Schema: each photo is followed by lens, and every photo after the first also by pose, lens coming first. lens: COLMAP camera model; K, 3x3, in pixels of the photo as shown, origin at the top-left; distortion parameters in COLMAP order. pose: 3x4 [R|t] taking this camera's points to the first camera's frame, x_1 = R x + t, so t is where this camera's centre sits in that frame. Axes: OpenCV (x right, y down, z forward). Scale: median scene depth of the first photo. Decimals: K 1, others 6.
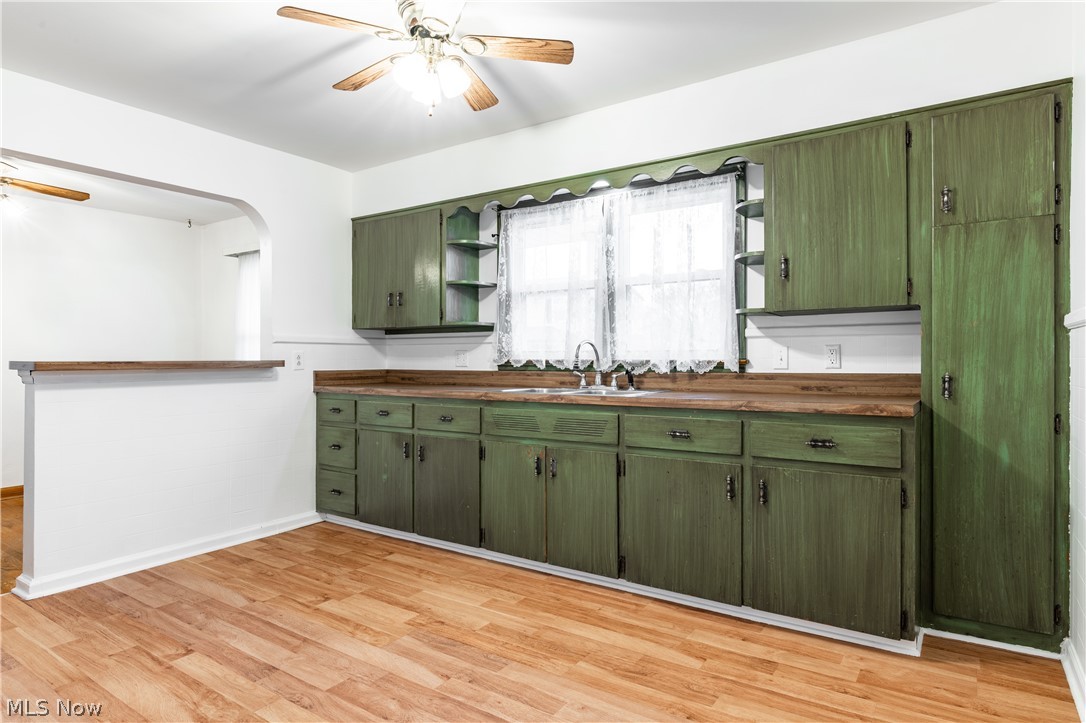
lens RADIAL K [[619.6, 0, 549.2], [0, 619.6, 356.0], [0, 0, 1]] dist [-0.006079, -0.001002]
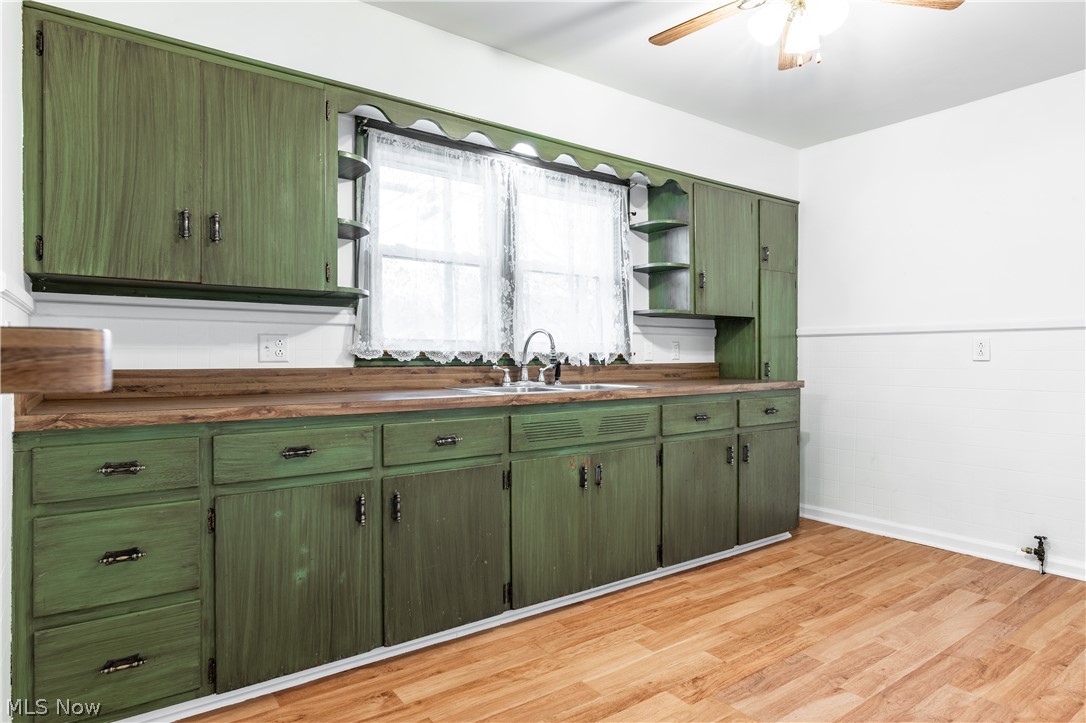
lens RADIAL K [[619.6, 0, 549.2], [0, 619.6, 356.0], [0, 0, 1]] dist [-0.006079, -0.001002]
pose [[0.339356, 0.001243, 0.940657, -0.860215], [-0.006723, 0.999977, 0.001104, 0.013015], [-0.940634, -0.006698, 0.339356, 0.793310]]
